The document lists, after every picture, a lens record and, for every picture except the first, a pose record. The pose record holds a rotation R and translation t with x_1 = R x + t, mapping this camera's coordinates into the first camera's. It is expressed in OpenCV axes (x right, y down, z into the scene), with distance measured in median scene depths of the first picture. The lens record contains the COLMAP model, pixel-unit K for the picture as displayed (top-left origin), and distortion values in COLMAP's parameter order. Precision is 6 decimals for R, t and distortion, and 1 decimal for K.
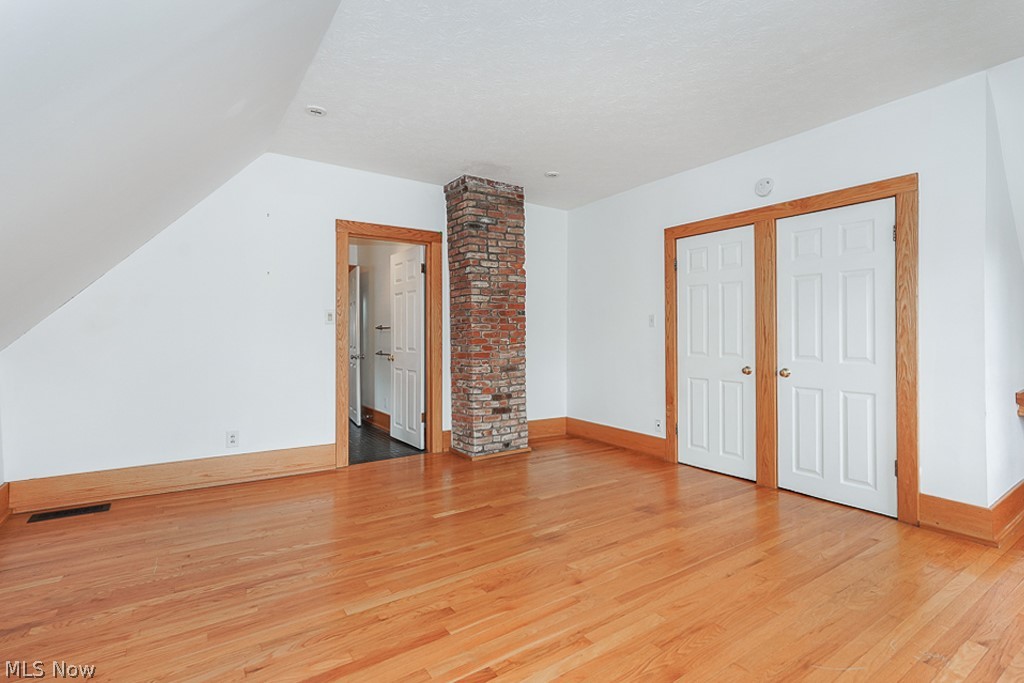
lens RADIAL K [[485.6, 0, 512.0], [0, 485.6, 341.5], [0, 0, 1]] dist [-0.001496, 0.007837]
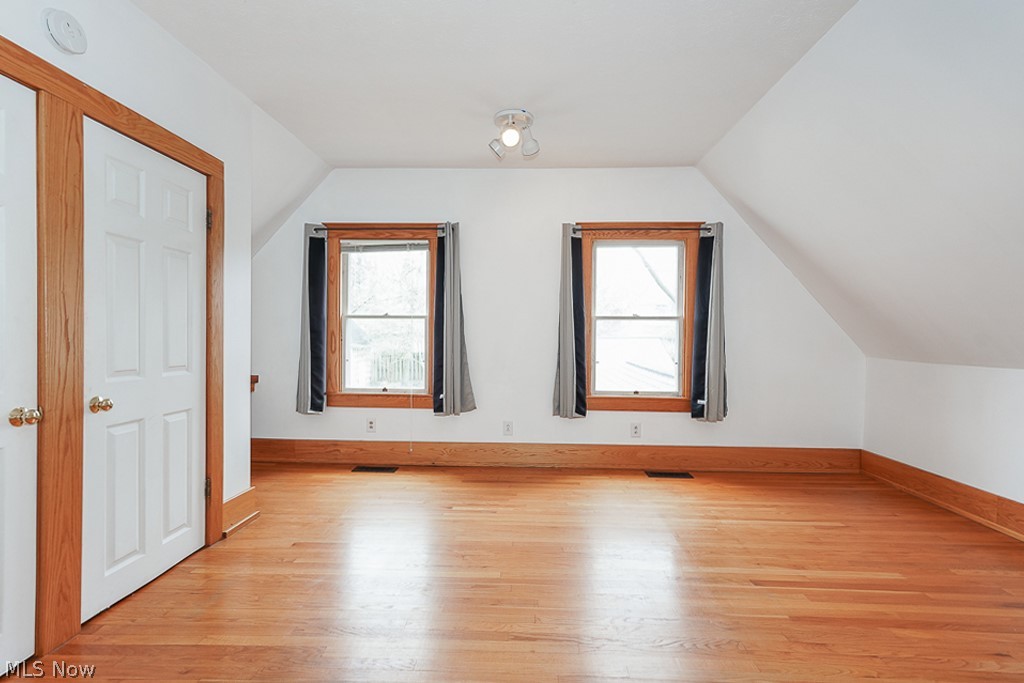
lens RADIAL K [[485.6, 0, 512.0], [0, 485.6, 341.5], [0, 0, 1]] dist [-0.001496, 0.007837]
pose [[-0.802019, -0.011145, 0.597194, -0.114394], [0.005110, 0.999661, 0.025518, -0.015189], [-0.597276, 0.023518, -0.801691, 0.931177]]
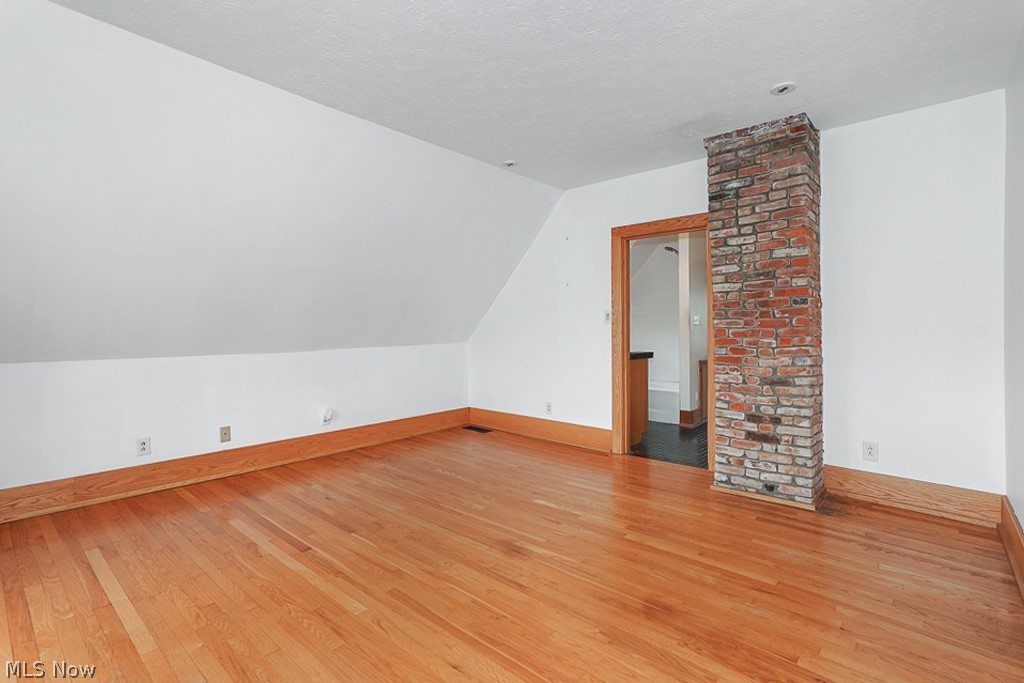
lens RADIAL K [[485.6, 0, 512.0], [0, 485.6, 341.5], [0, 0, 1]] dist [-0.001496, 0.007837]
pose [[0.242197, 0.023008, -0.969954, 0.604949], [-0.013462, 0.999702, 0.020352, -0.012125], [0.970134, 0.008128, 0.242434, 0.469076]]
